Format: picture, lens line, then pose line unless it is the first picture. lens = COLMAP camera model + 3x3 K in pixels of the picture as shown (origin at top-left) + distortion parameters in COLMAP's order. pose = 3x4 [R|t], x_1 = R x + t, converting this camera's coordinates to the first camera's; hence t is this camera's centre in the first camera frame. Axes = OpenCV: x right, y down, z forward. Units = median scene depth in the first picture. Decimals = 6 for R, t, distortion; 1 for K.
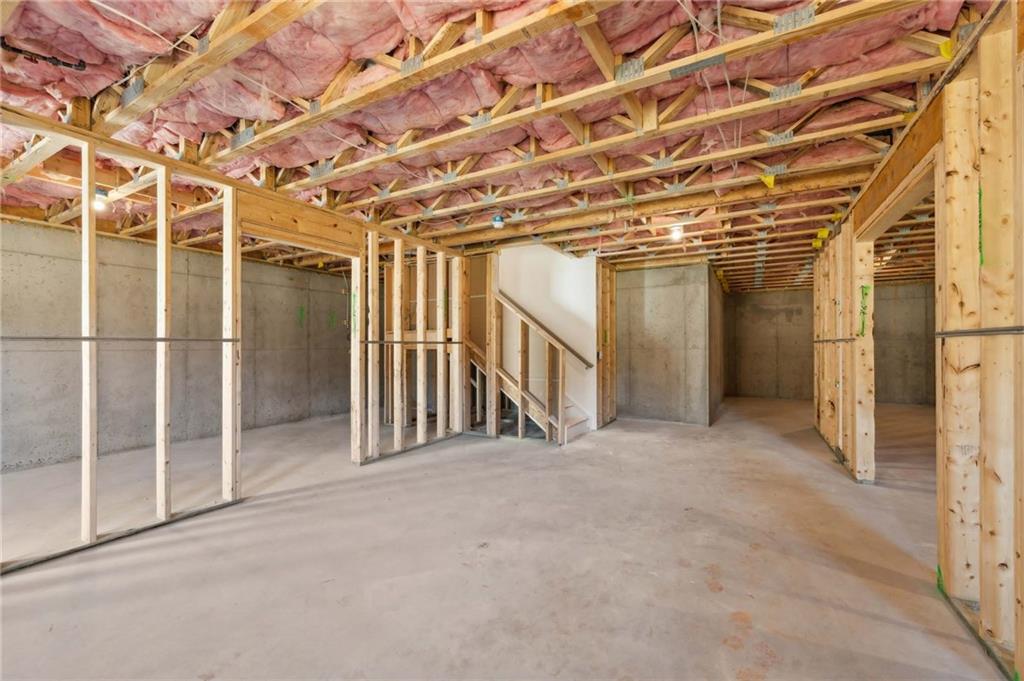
lens RADIAL K [[431.4, 0, 511.1], [0, 431.4, 341.1], [0, 0, 1]] dist [-0.004187, -0.000147]
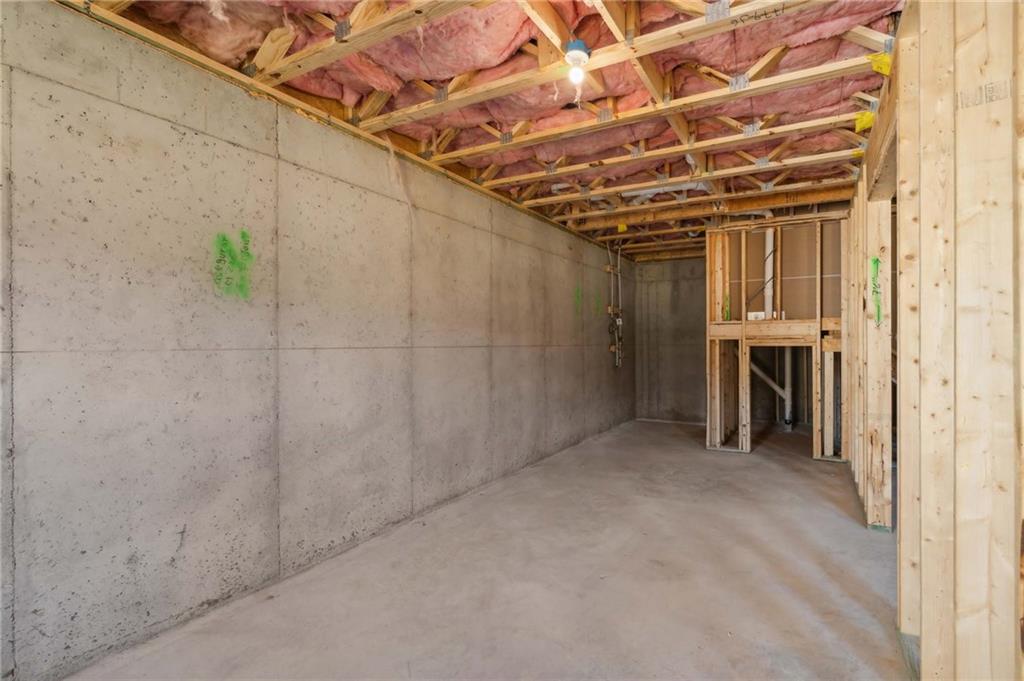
lens RADIAL K [[431.4, 0, 512.0], [0, 431.4, 343.2], [0, 0, 1]] dist [-0.004187, -0.000147]
pose [[0.998183, -0.000088, 0.060256, -0.812118], [-0.000461, 0.999958, 0.009099, 0.009839], [-0.060254, -0.009110, 0.998141, 0.356374]]
